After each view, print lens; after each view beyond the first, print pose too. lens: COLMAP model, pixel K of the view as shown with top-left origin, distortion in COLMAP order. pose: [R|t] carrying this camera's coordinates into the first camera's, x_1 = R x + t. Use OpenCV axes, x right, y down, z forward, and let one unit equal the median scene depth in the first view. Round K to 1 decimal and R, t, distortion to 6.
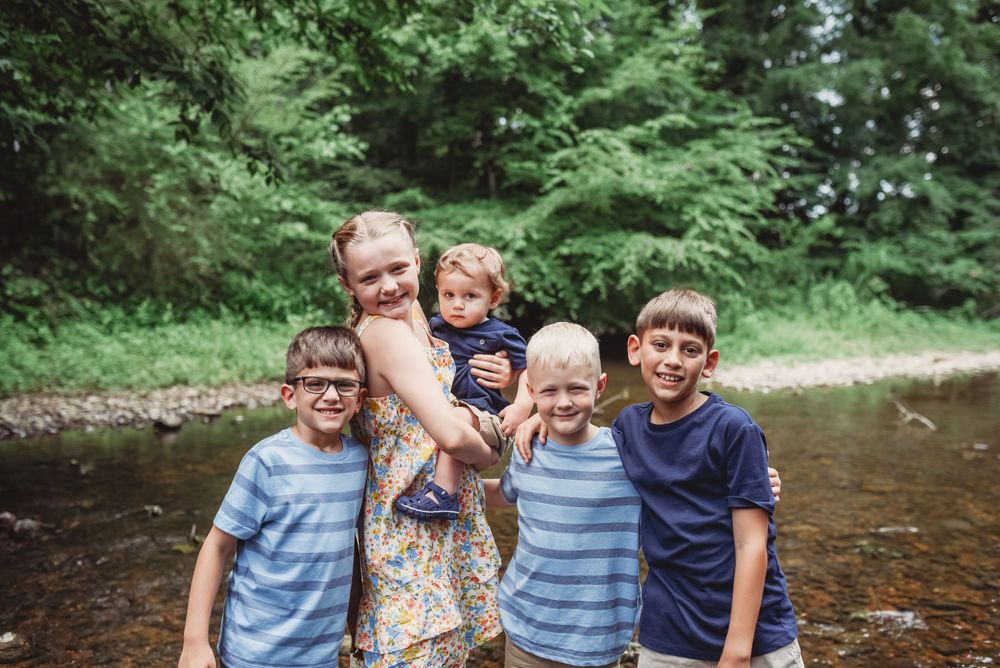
lens RADIAL K [[1000.8, 0, 500.0], [0, 1000.8, 334.0], [0, 0, 1]] dist [-0.007433, -0.000036]
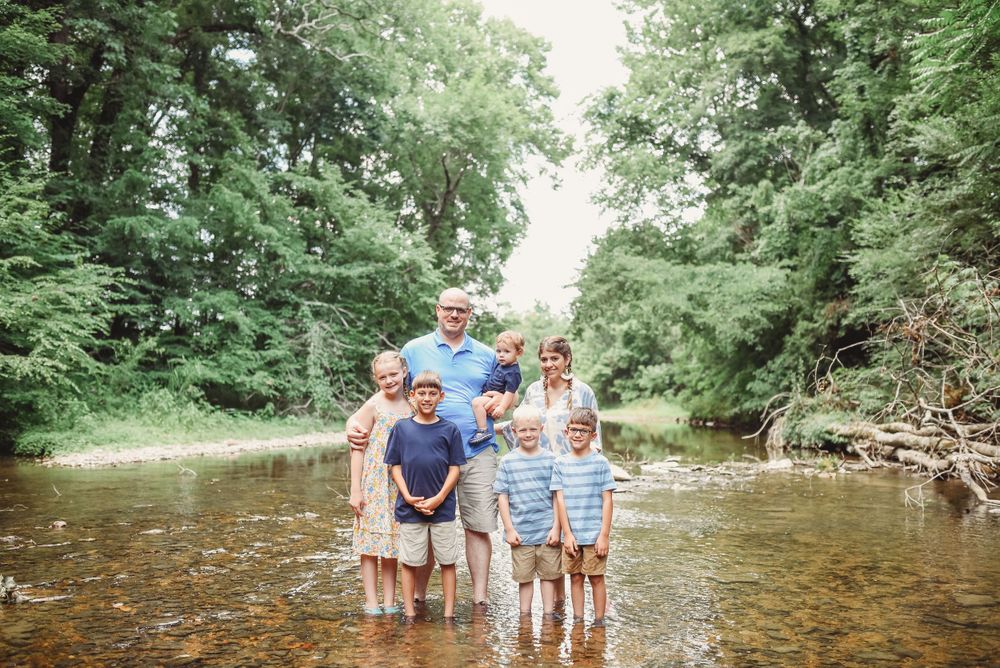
lens RADIAL K [[1000.8, 0, 500.0], [0, 1000.8, 334.0], [0, 0, 1]] dist [-0.007433, -0.000036]
pose [[0.817159, 0.019152, 0.576094, -0.046664], [0.046583, 0.993984, -0.099121, 0.024244], [-0.574527, 0.107834, 0.811351, -0.293482]]
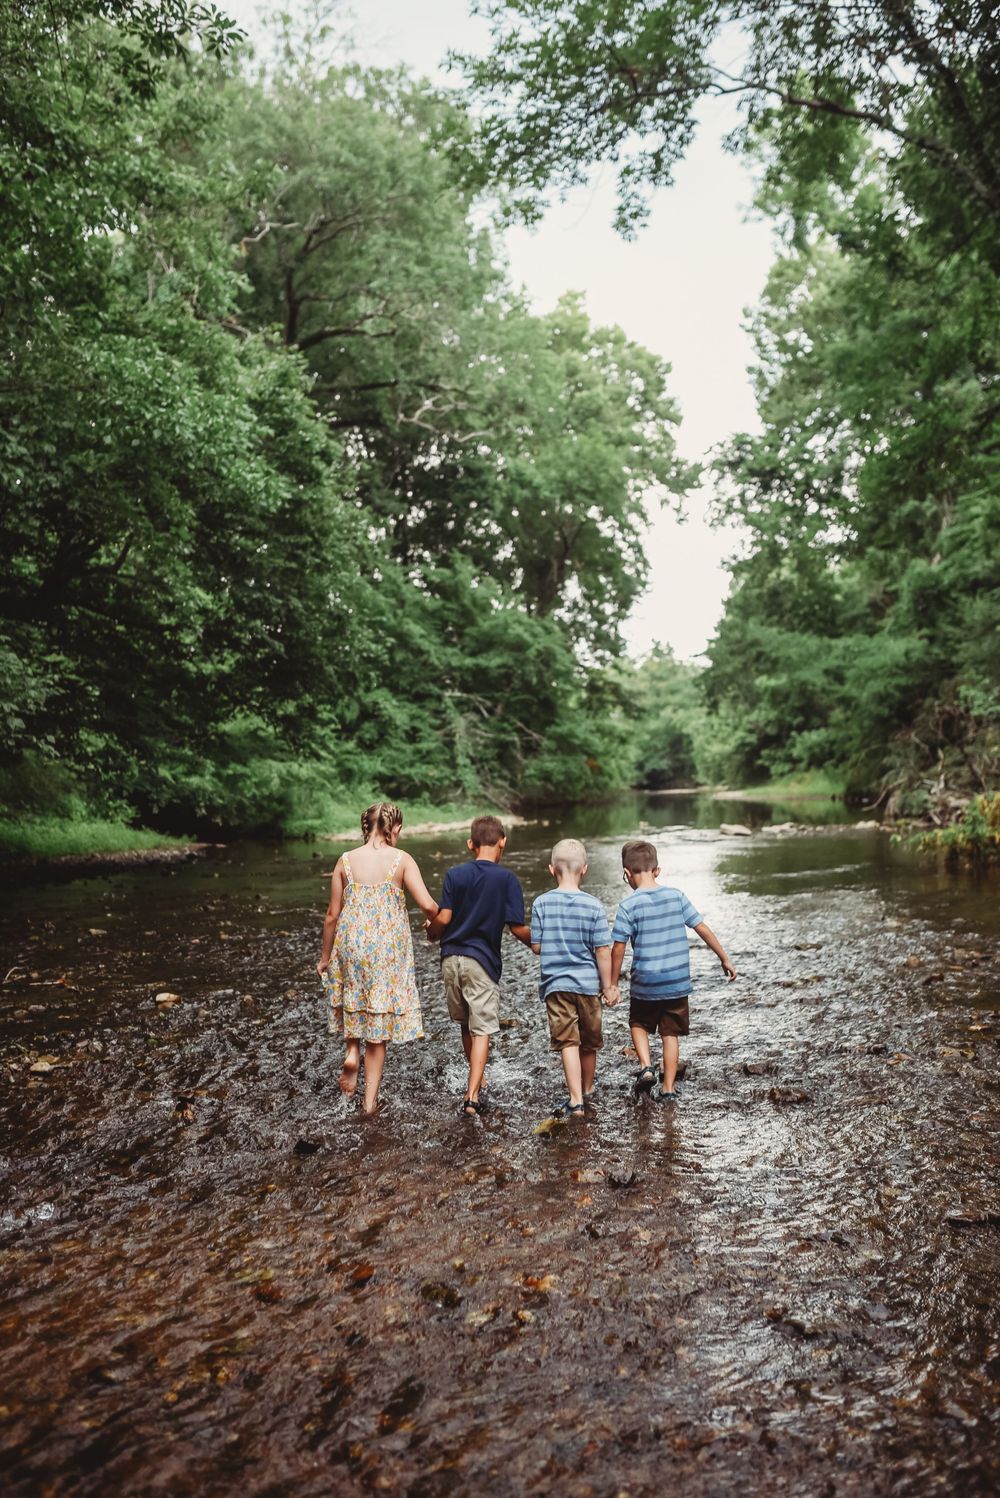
lens RADIAL K [[1535.2, 0, 501.3], [0, 1535.2, 720.5], [0, 0, 1]] dist [-0.015144, -0.005674]
pose [[0.850004, -0.025840, 0.526142, -0.679756], [0.076939, 0.994175, -0.075472, 0.044275], [-0.521127, 0.104632, 0.847041, -1.061518]]
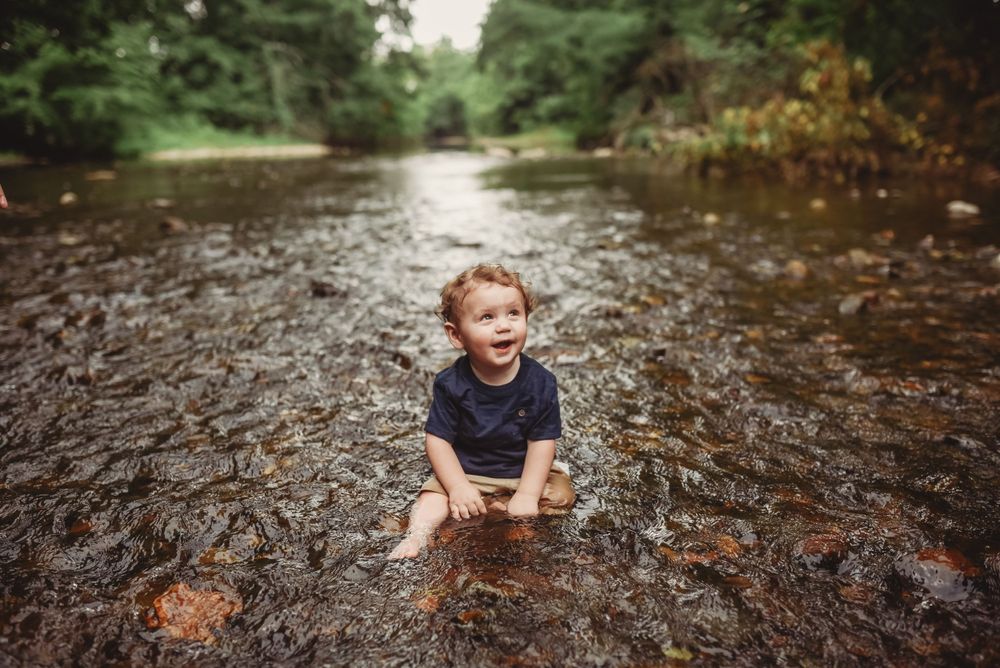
lens RADIAL K [[1024.9, 0, 482.8], [0, 1024.9, 335.1], [0, 0, 1]] dist [-0.015144, -0.005674]
pose [[0.769454, -0.149710, 0.620909, -0.442215], [0.061905, 0.985045, 0.160794, 0.076036], [-0.635695, -0.085287, 0.767214, -0.769809]]
